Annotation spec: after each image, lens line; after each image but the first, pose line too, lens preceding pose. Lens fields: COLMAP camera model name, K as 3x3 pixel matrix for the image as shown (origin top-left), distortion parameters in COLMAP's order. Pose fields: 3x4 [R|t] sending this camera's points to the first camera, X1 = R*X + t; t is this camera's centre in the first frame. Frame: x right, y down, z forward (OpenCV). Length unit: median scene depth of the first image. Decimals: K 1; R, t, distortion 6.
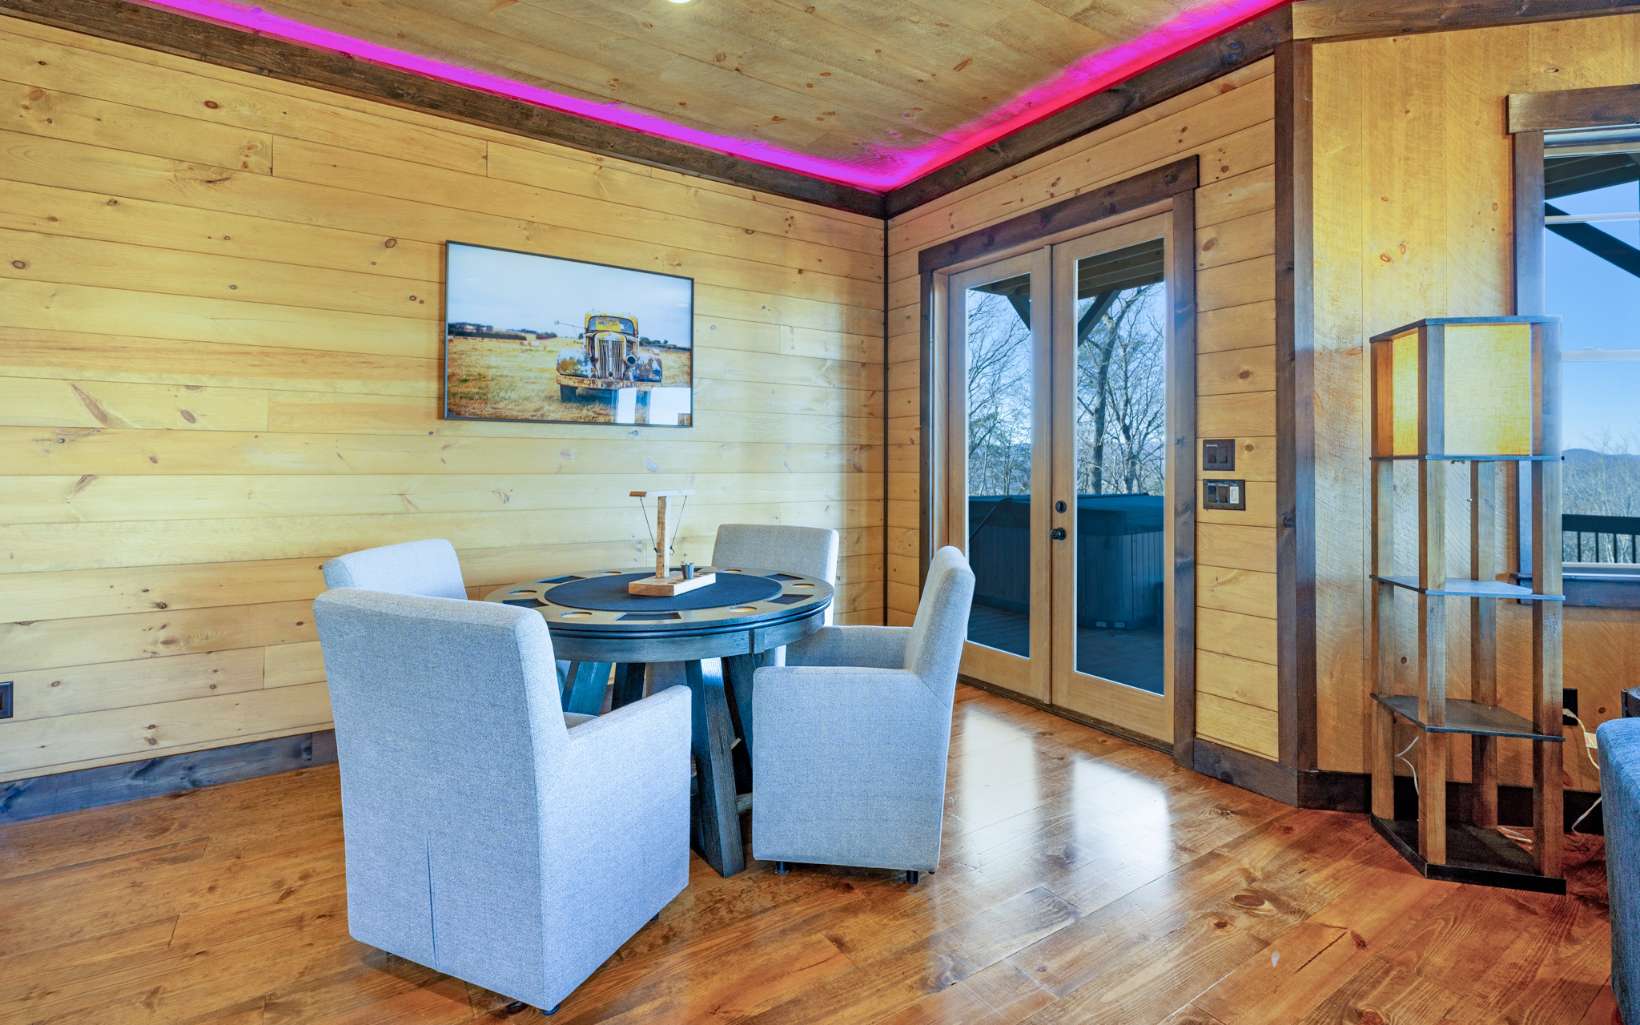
lens RADIAL K [[729.0, 0, 807.9], [0, 729.0, 451.8], [0, 0, 1]] dist [-0.005683, -0.000346]
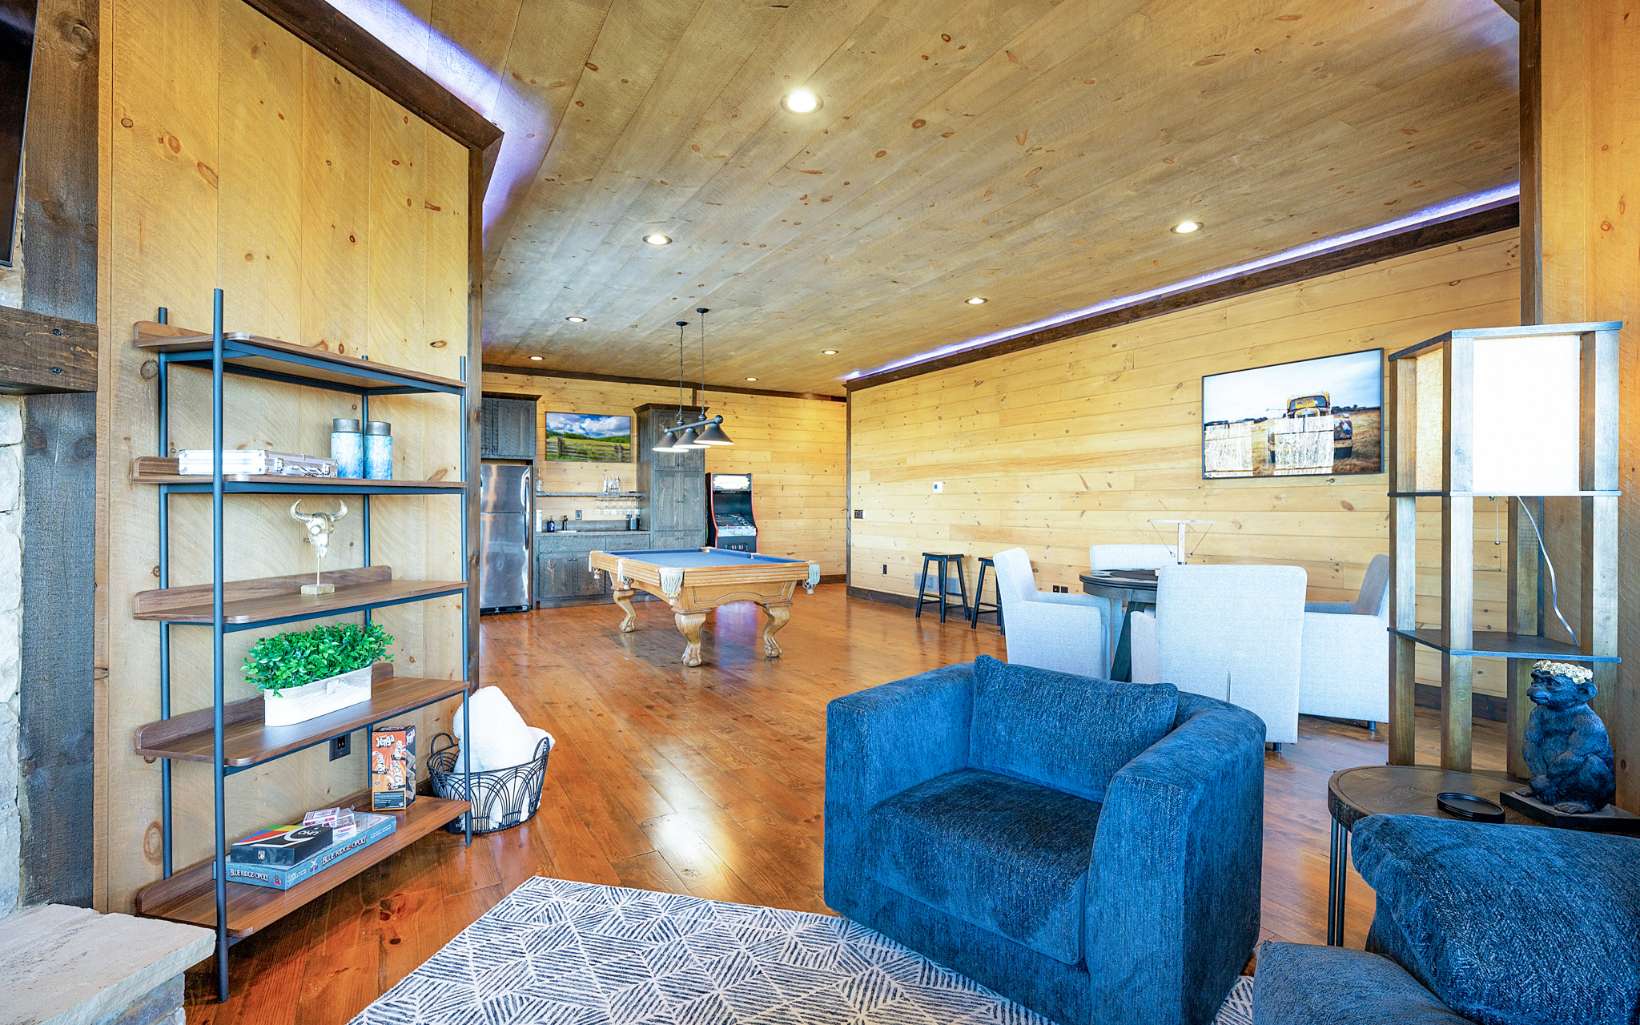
lens RADIAL K [[729.0, 0, 818.2], [0, 729.0, 507.0], [0, 0, 1]] dist [-0.005683, -0.000346]
pose [[-0.043571, -0.006639, -0.999028, 1.187287], [0.016243, 0.999841, -0.007353, 0.017713], [0.998918, -0.016548, -0.043456, 0.141294]]
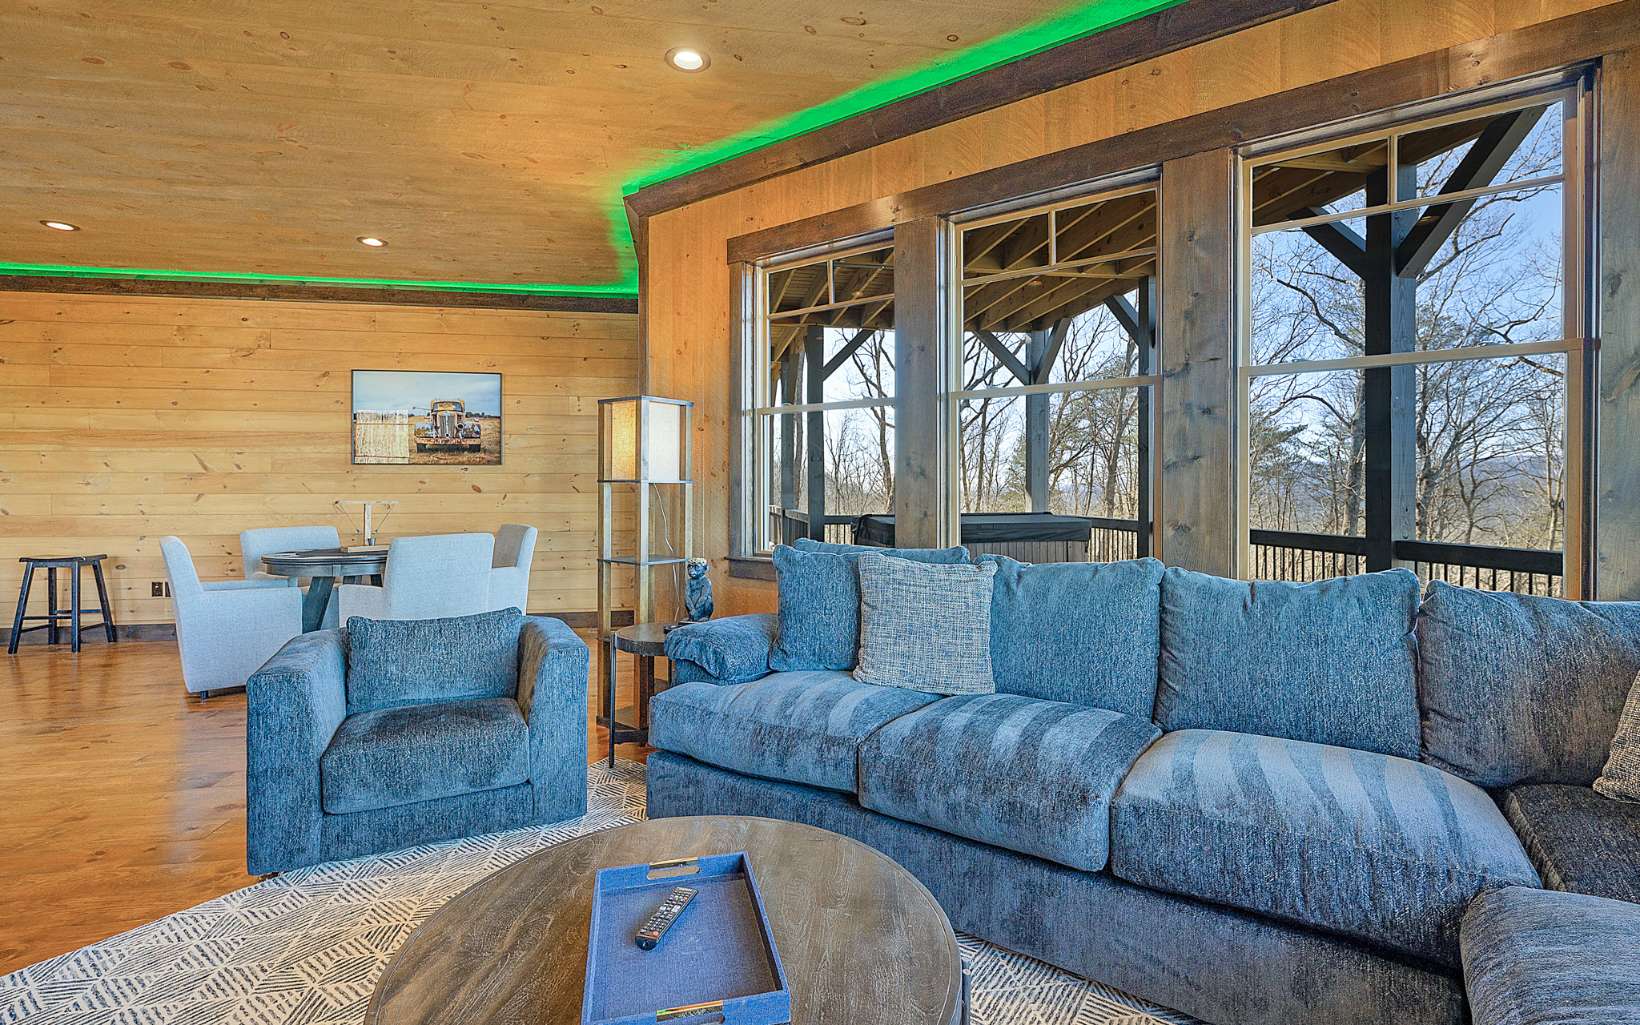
lens RADIAL K [[729.0, 0, 822.4], [0, 729.0, 492.7], [0, 0, 1]] dist [-0.005683, -0.000346]
pose [[0.919620, -0.007009, -0.392748, 1.266661], [0.013913, 0.999795, 0.014735, 0.016568], [0.392564, -0.019015, 0.919528, -0.243128]]
